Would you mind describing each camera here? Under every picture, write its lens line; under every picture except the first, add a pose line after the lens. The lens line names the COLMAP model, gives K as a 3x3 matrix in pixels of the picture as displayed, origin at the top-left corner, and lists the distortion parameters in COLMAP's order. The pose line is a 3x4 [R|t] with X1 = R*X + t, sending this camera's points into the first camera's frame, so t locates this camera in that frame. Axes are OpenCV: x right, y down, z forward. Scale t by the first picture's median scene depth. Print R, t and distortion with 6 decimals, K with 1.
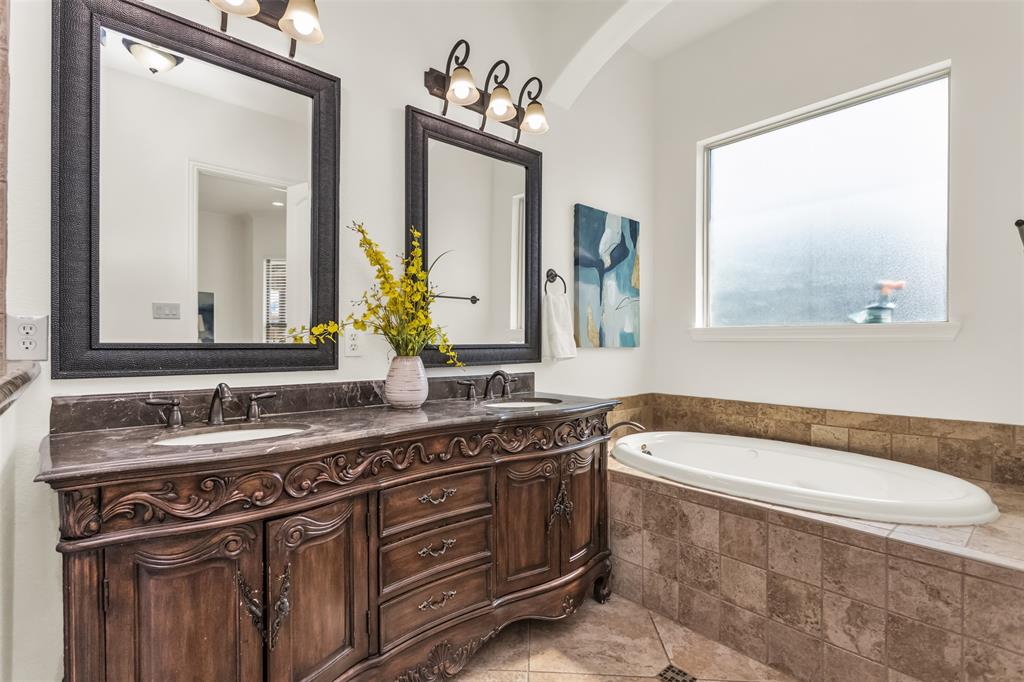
lens RADIAL K [[489.0, 0, 514.1], [0, 489.0, 340.4], [0, 0, 1]] dist [-0.000977, 0.001580]
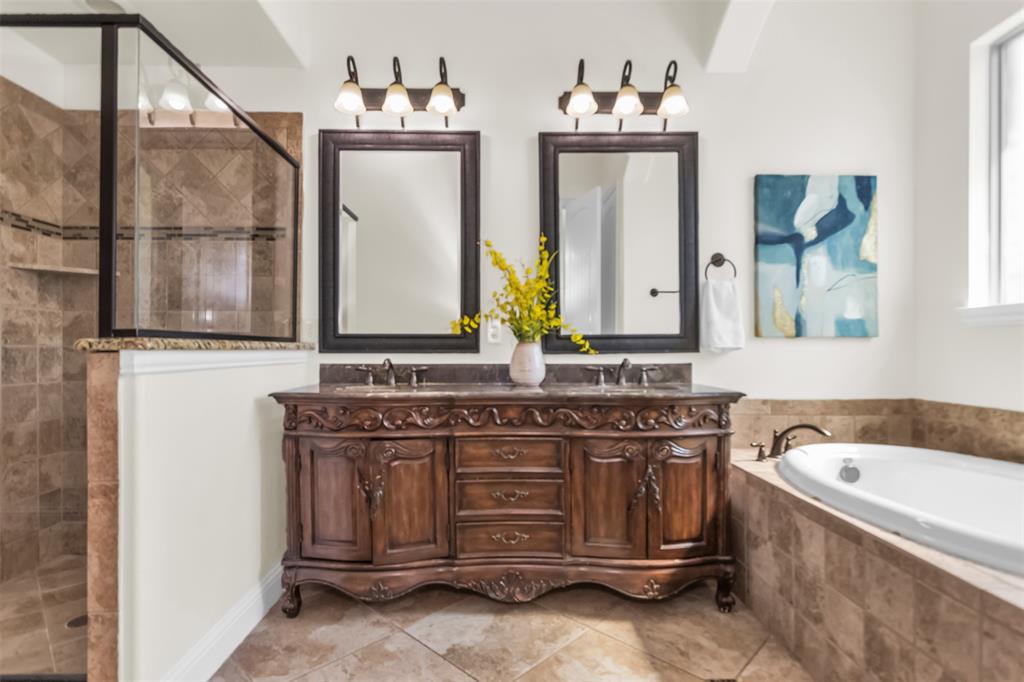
lens RADIAL K [[504.7, 0, 509.6], [0, 504.7, 350.1], [0, 0, 1]] dist [-0.021064, 0.003379]
pose [[0.754893, -0.006317, -0.655817, 0.550631], [0.008316, 0.999965, -0.000059, 0.048219], [0.655795, -0.005409, 0.754920, 0.034848]]
